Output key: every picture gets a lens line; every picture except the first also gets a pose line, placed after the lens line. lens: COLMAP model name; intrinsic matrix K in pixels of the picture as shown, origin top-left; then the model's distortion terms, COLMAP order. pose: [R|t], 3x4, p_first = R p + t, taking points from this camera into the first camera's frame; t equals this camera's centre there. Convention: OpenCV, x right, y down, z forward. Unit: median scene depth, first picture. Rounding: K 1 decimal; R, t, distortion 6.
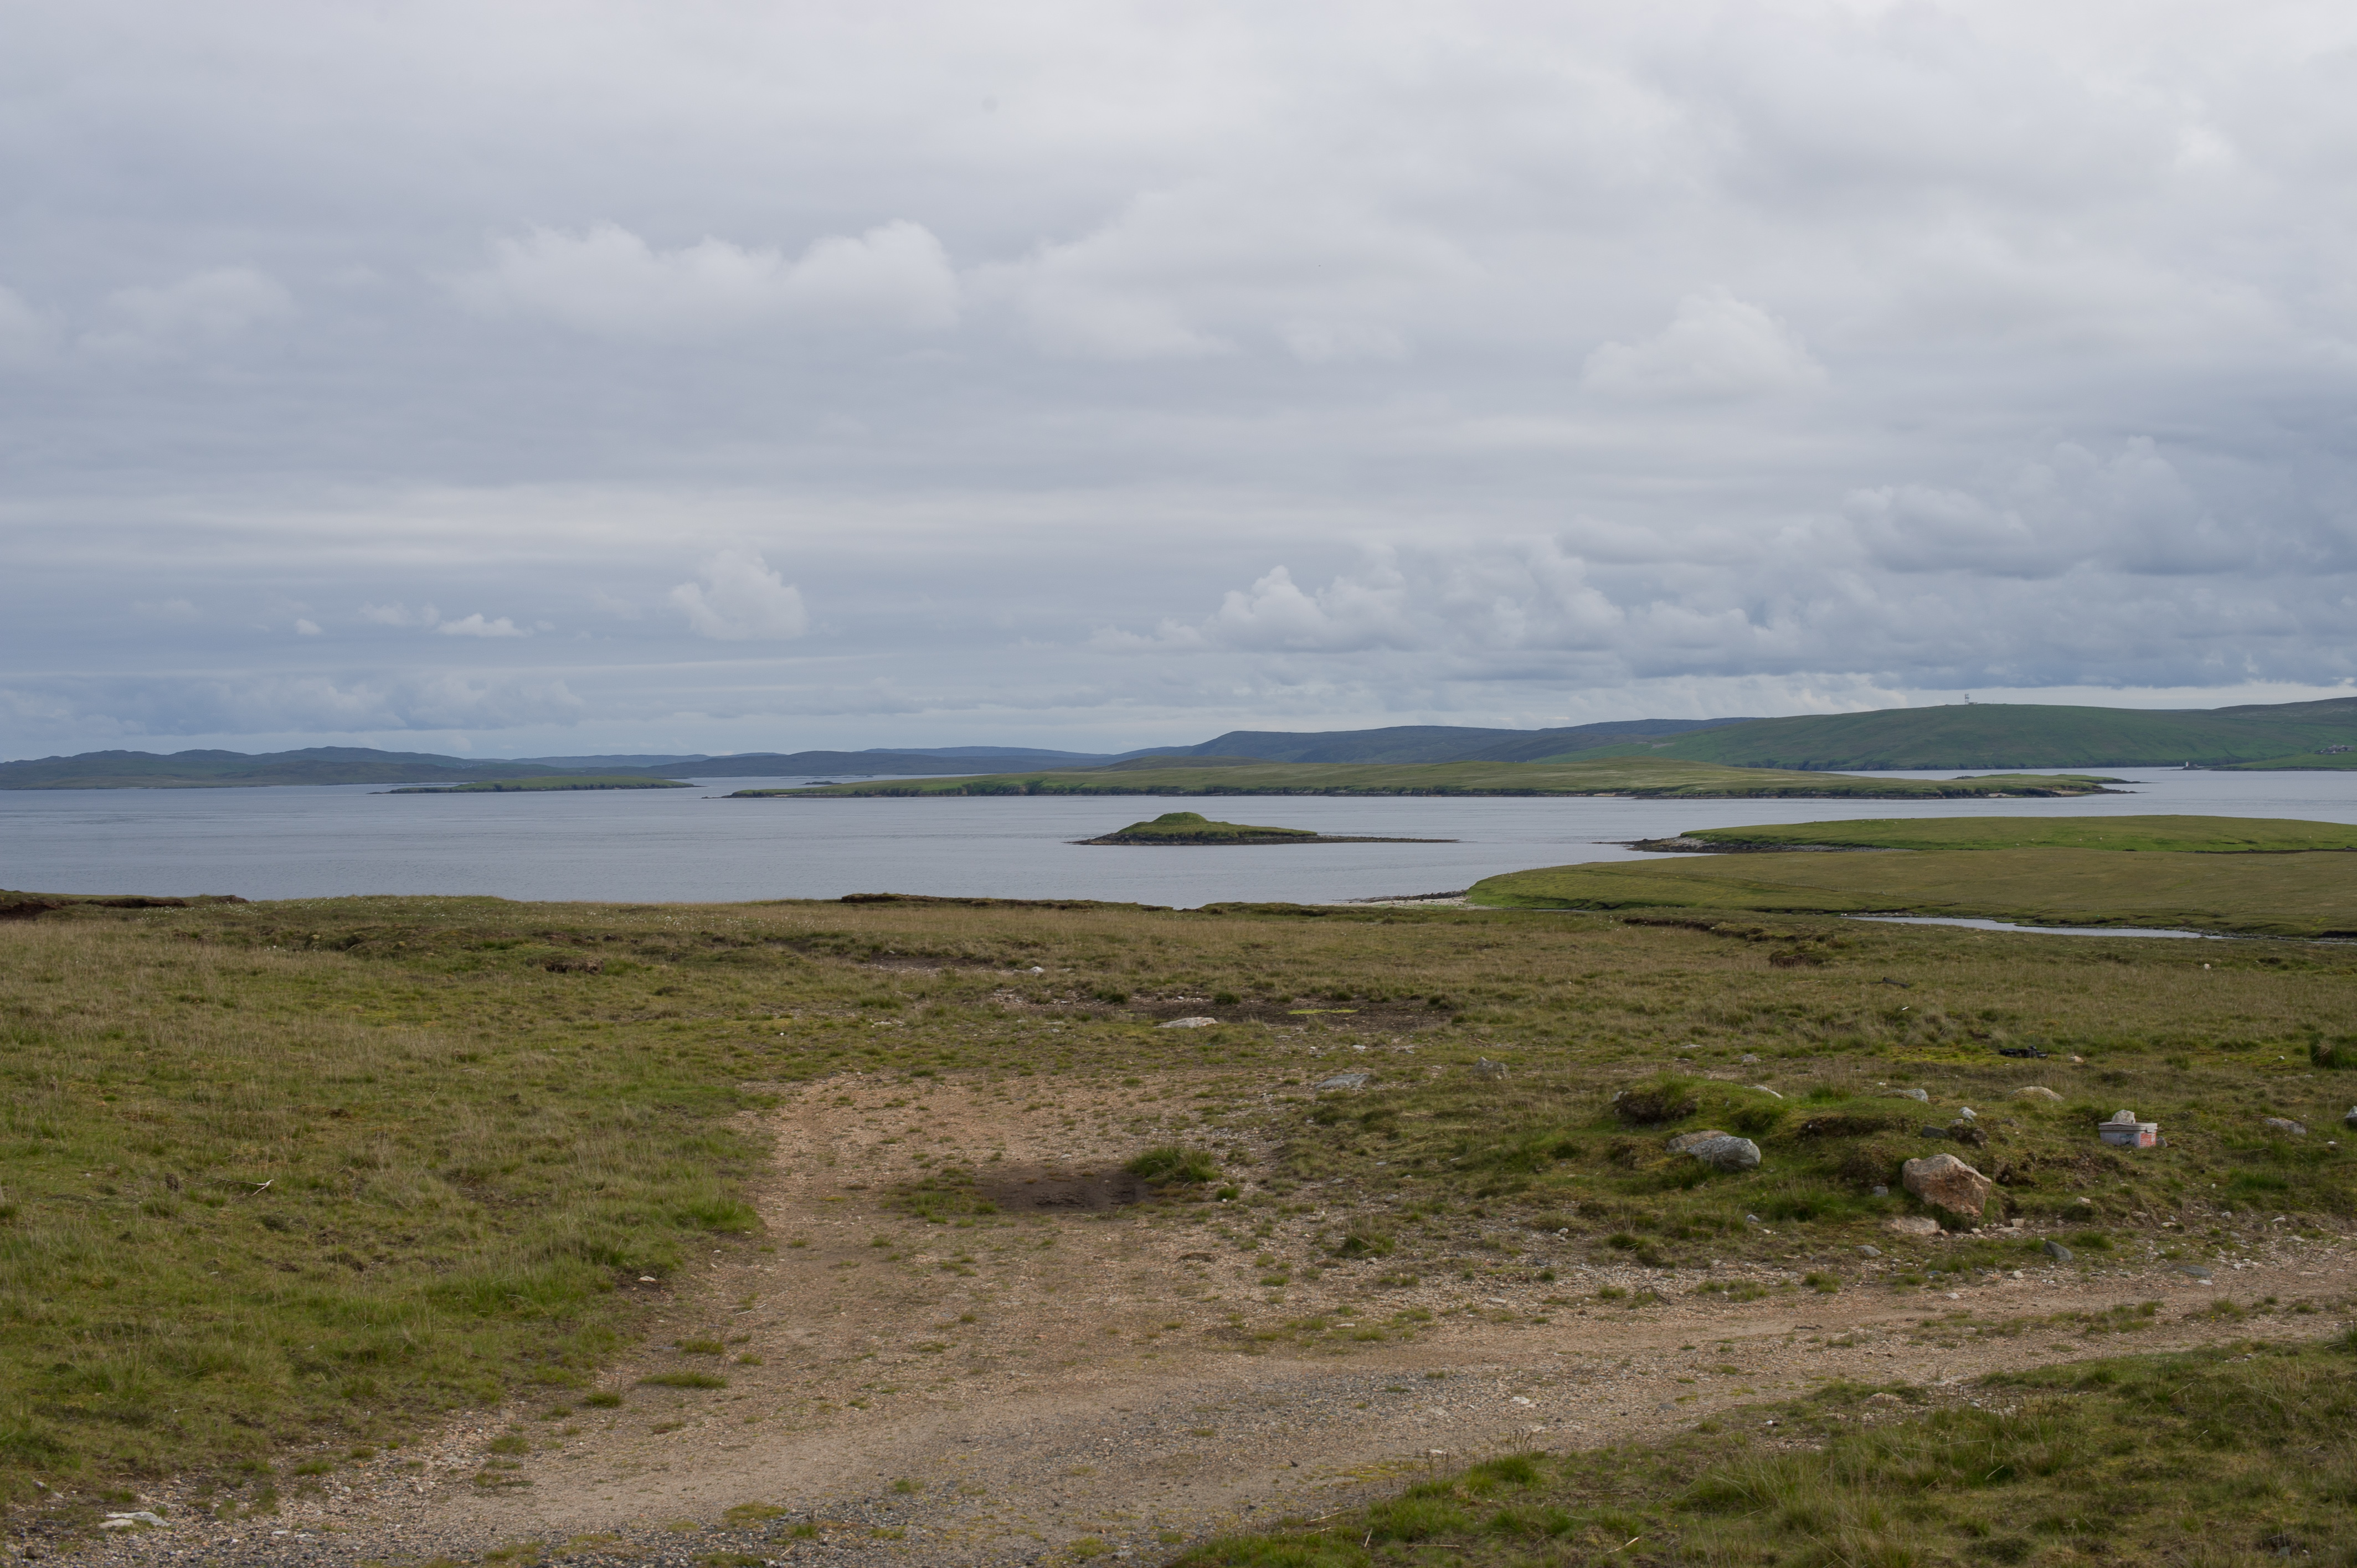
lens RADIAL K [[3374.5, 0, 1168.9], [0, 3374.5, 776.7], [0, 0, 1]] dist [-0.145906, 0.126688]
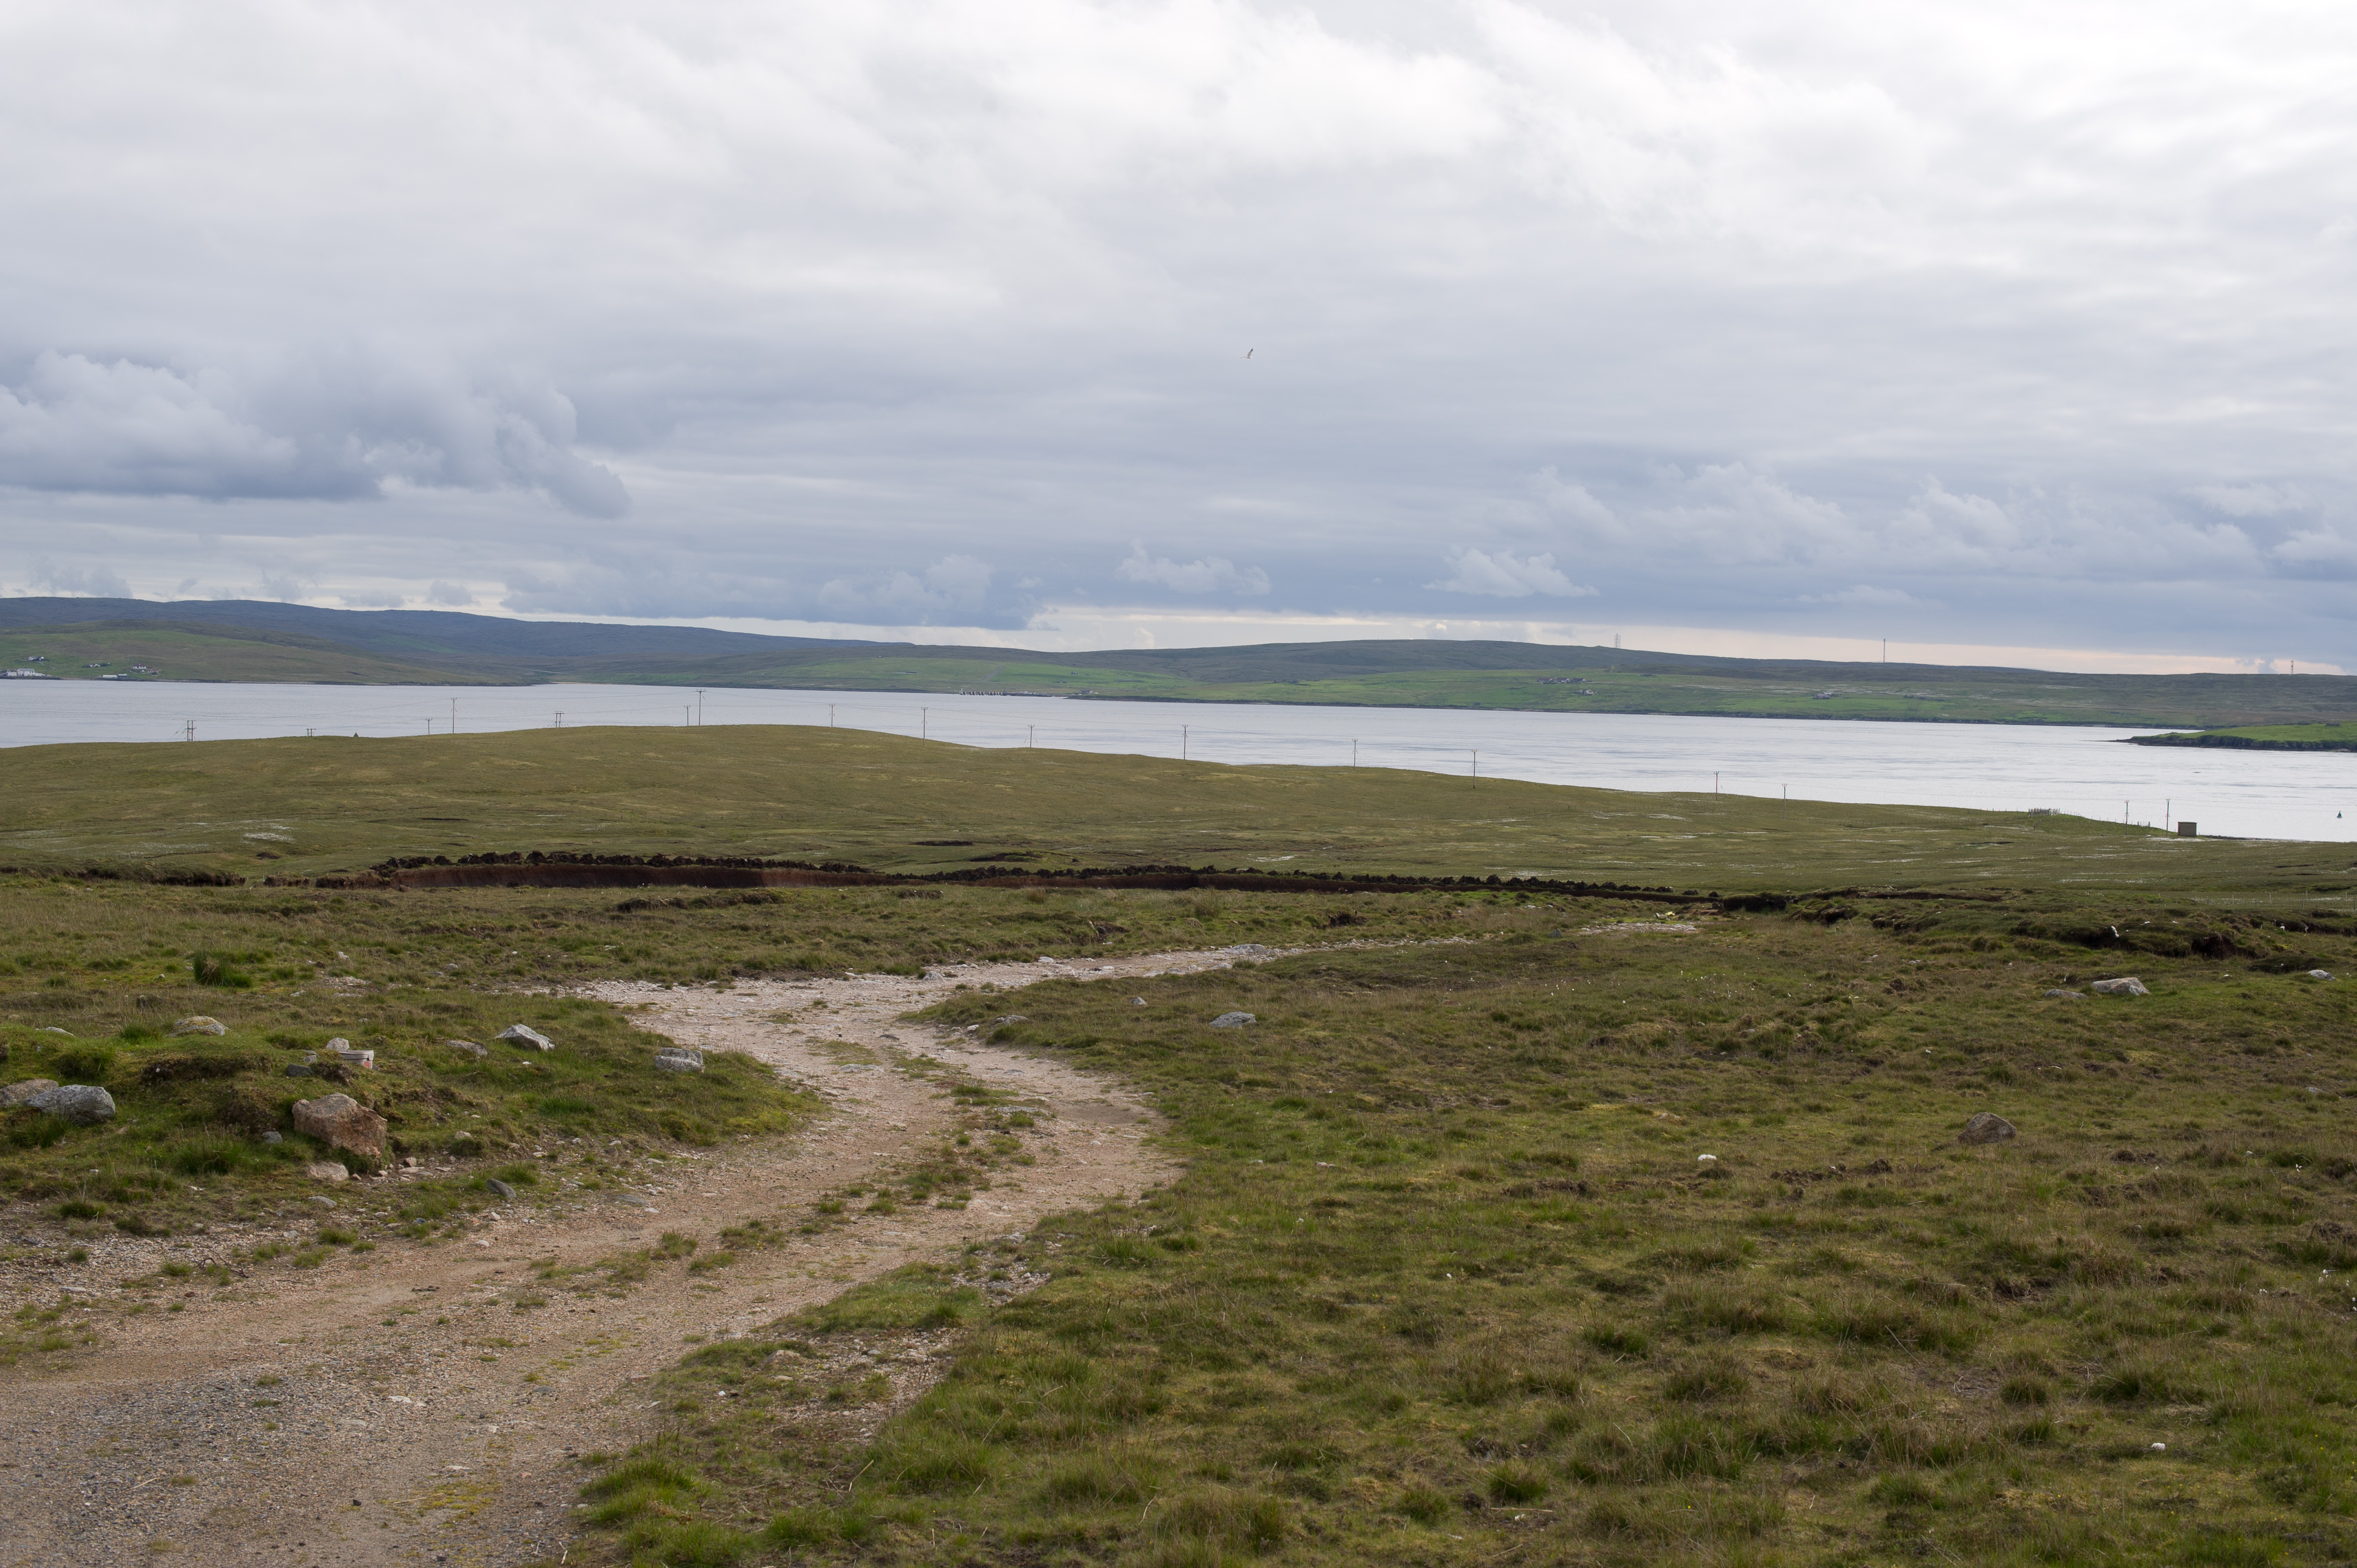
lens RADIAL K [[3380.4, 0, 1167.4], [0, 3380.4, 747.2], [0, 0, 1]] dist [-0.144317, 0.127440]
pose [[0.715073, 0.012426, 0.698940, -0.255481], [-0.026152, 0.999618, 0.008984, 0.000965], [-0.698561, -0.024702, 0.715124, 0.163449]]
